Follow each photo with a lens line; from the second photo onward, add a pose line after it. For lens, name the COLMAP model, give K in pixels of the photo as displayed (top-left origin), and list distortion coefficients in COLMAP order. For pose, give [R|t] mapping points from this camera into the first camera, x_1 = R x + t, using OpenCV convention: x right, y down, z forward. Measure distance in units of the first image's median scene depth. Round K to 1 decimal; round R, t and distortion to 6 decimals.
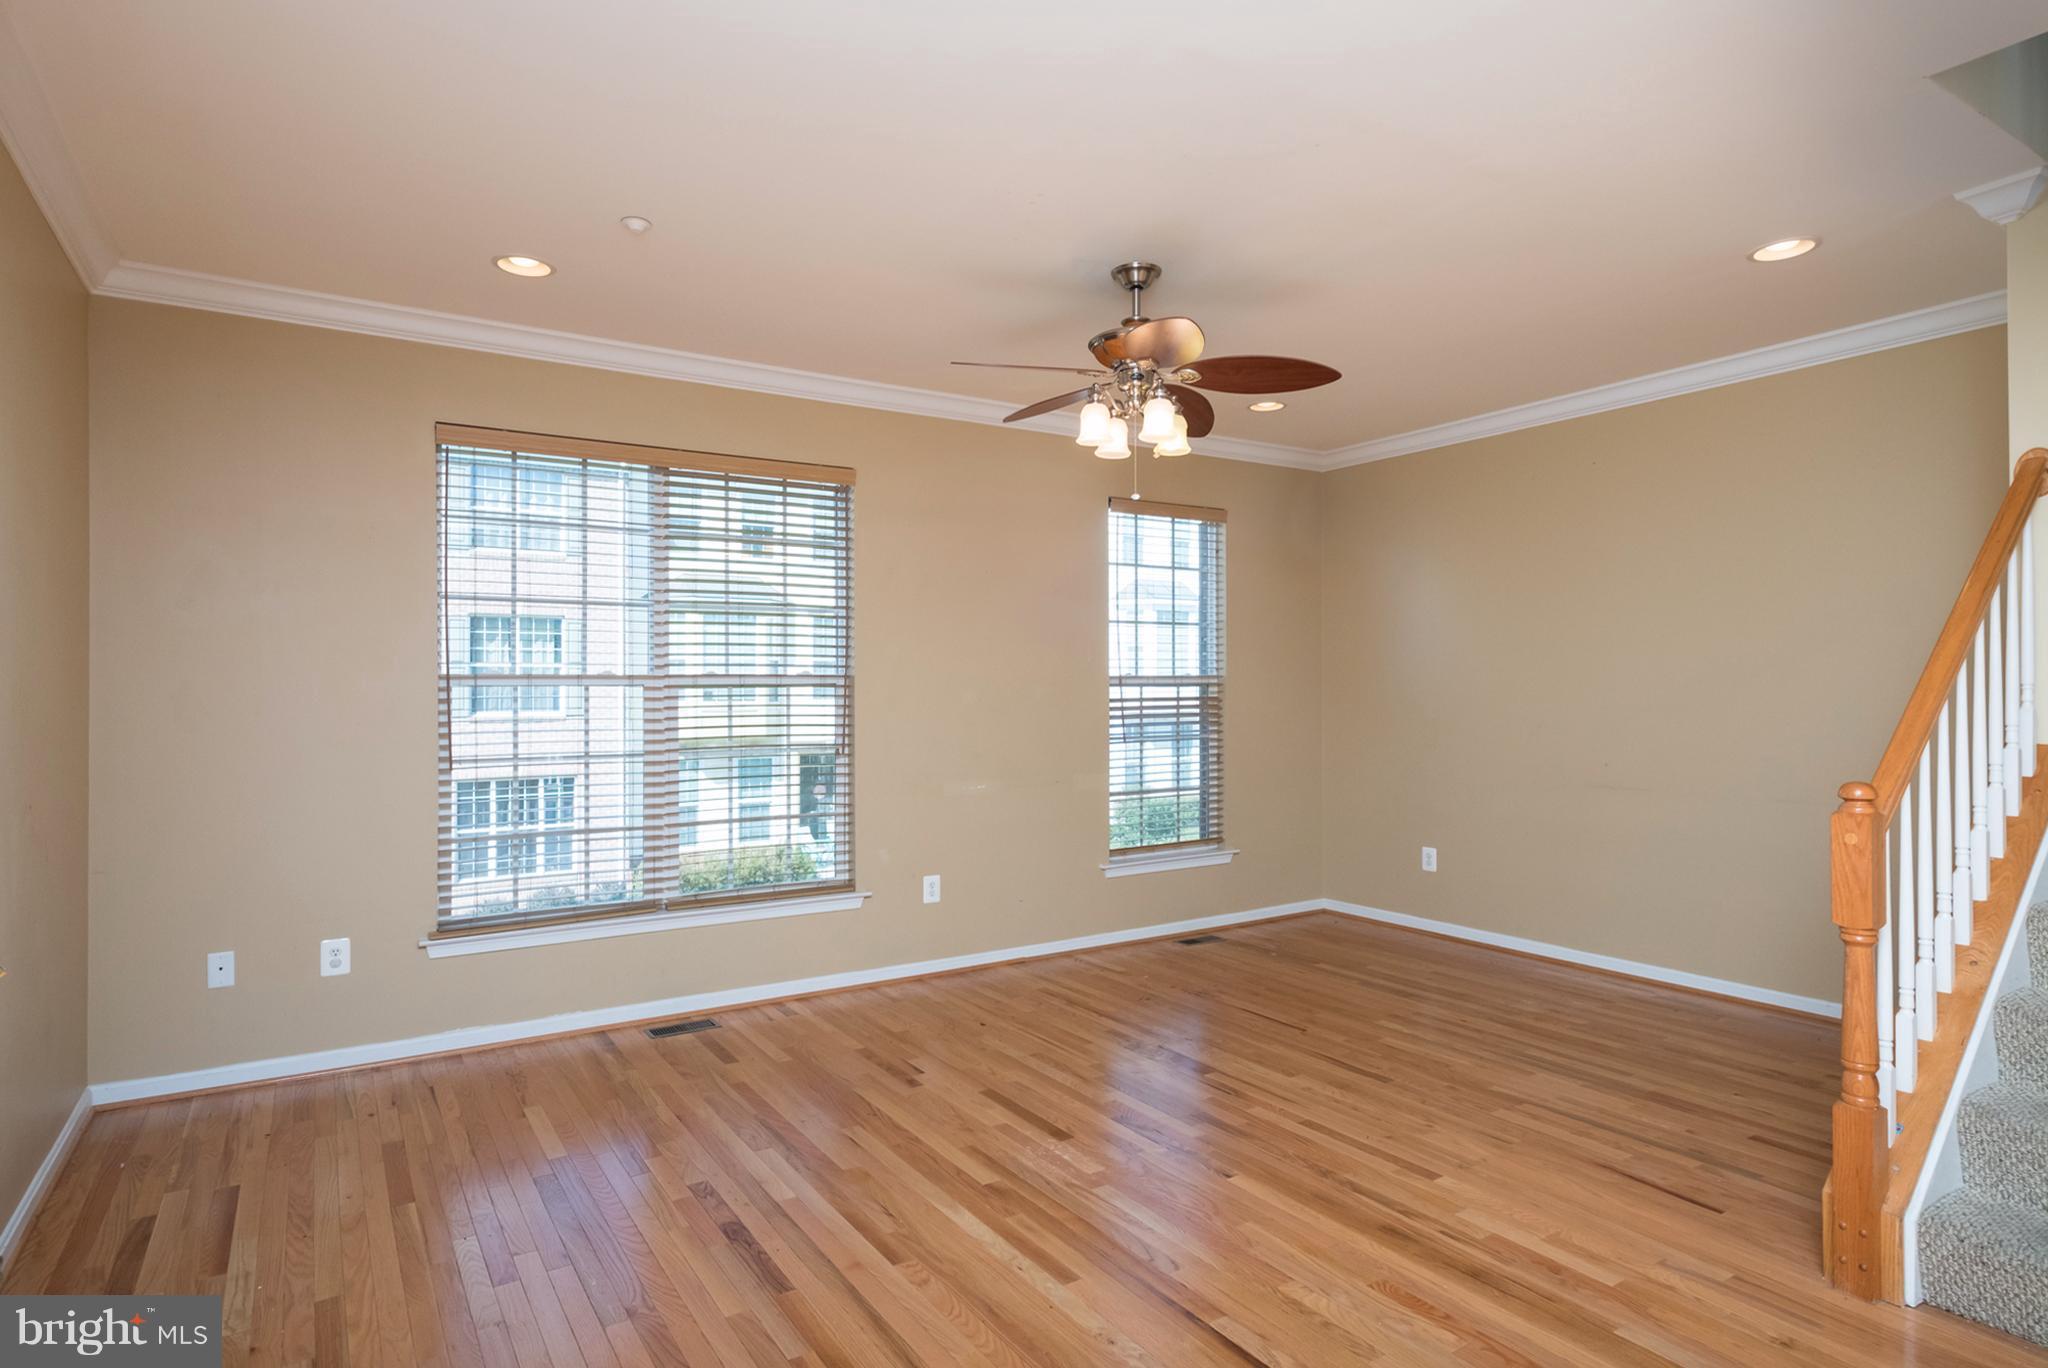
lens RADIAL K [[1108.7, 0, 966.3], [0, 1108.7, 685.4], [0, 0, 1]] dist [-0.002159, 0.001711]
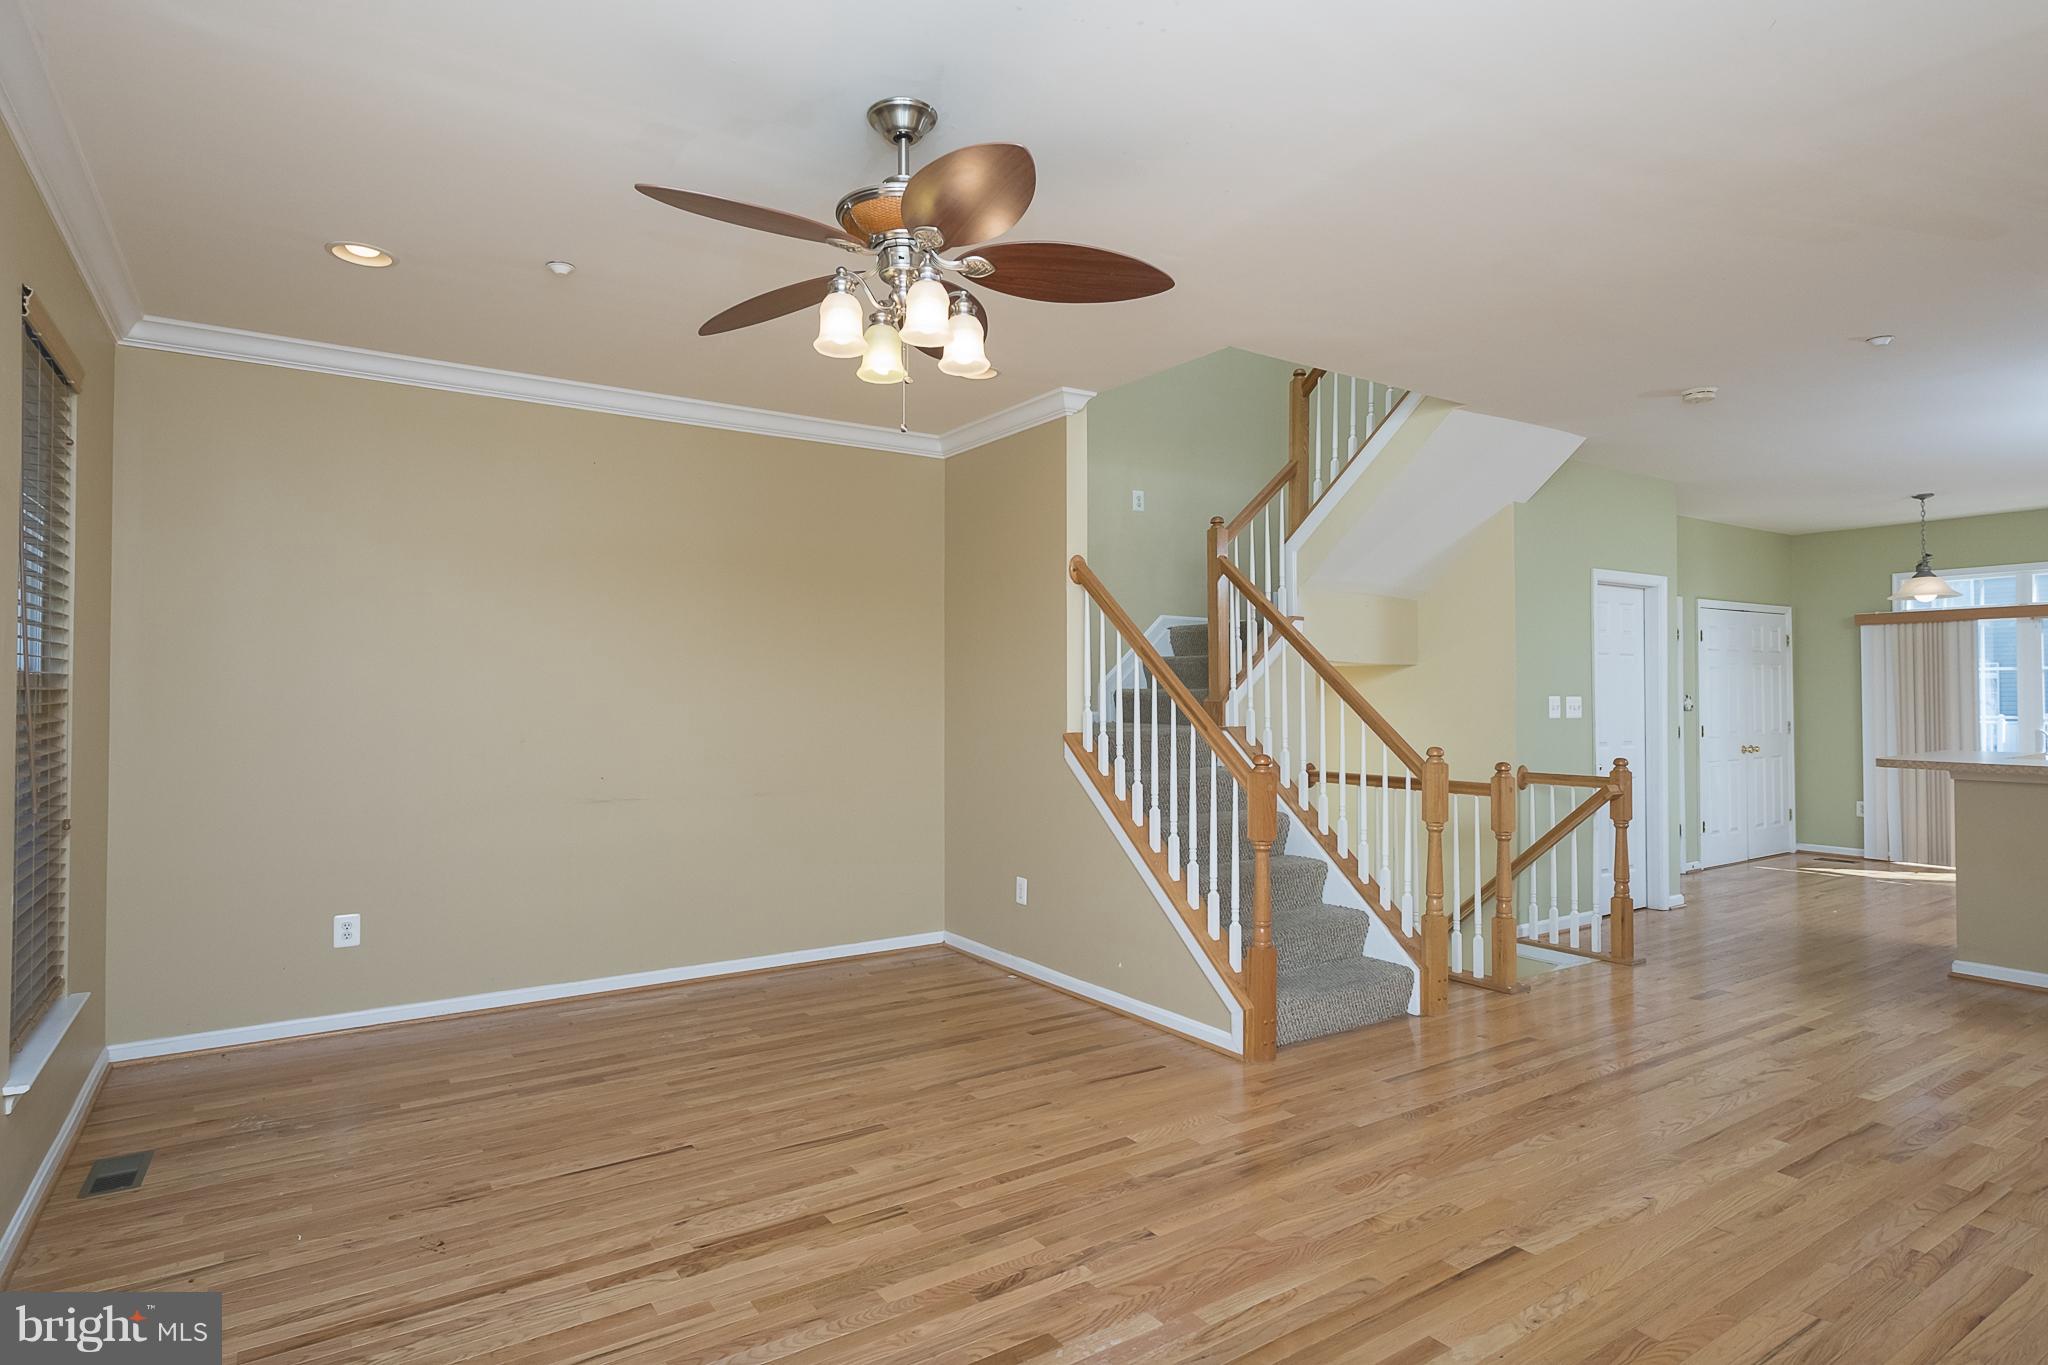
lens RADIAL K [[1108.7, 0, 1027.9], [0, 1108.7, 684.4], [0, 0, 1]] dist [-0.002159, 0.001711]
pose [[-0.060643, 0.011087, 0.998098, -0.540484], [-0.001674, 0.999936, -0.011209, 0.002782], [-0.998158, -0.002350, -0.060620, 0.936735]]
